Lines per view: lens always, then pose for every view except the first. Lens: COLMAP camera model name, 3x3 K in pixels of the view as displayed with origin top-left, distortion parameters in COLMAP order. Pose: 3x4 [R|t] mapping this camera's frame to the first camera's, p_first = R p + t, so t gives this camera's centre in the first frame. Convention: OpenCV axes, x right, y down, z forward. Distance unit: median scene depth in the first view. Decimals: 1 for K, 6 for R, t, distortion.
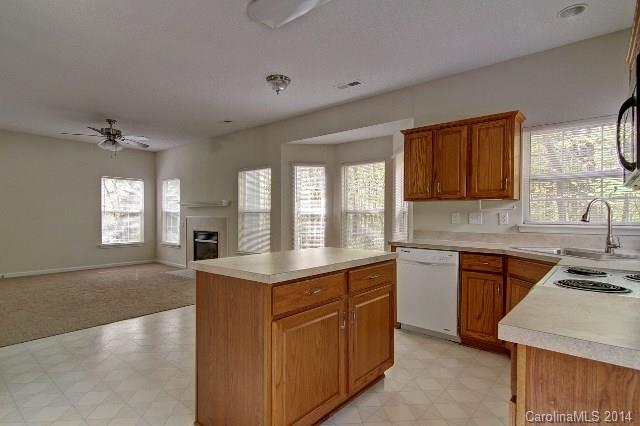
lens RADIAL K [[339.4, 0, 320.0], [0, 339.4, 213.0], [0, 0, 1]] dist [-0.000198, -0.000149]
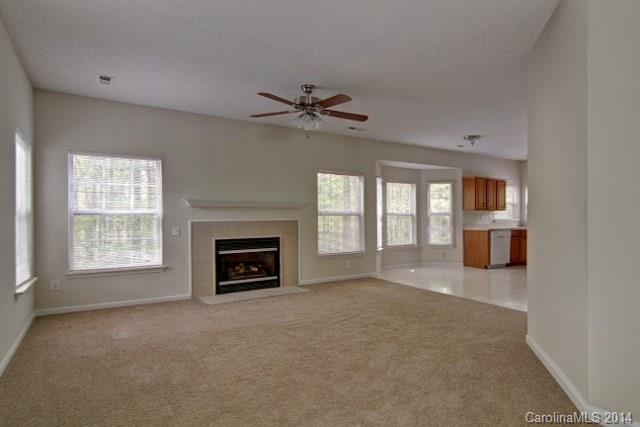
lens RADIAL K [[331.5, 0, 324.1], [0, 331.5, 217.8], [0, 0, 1]] dist [0.003257, -0.000138]
pose [[0.357845, 0.001104, 0.933780, -1.303281], [0.002051, 0.999996, -0.001968, 0.009900], [-0.933779, 0.002620, 0.357841, 0.738224]]
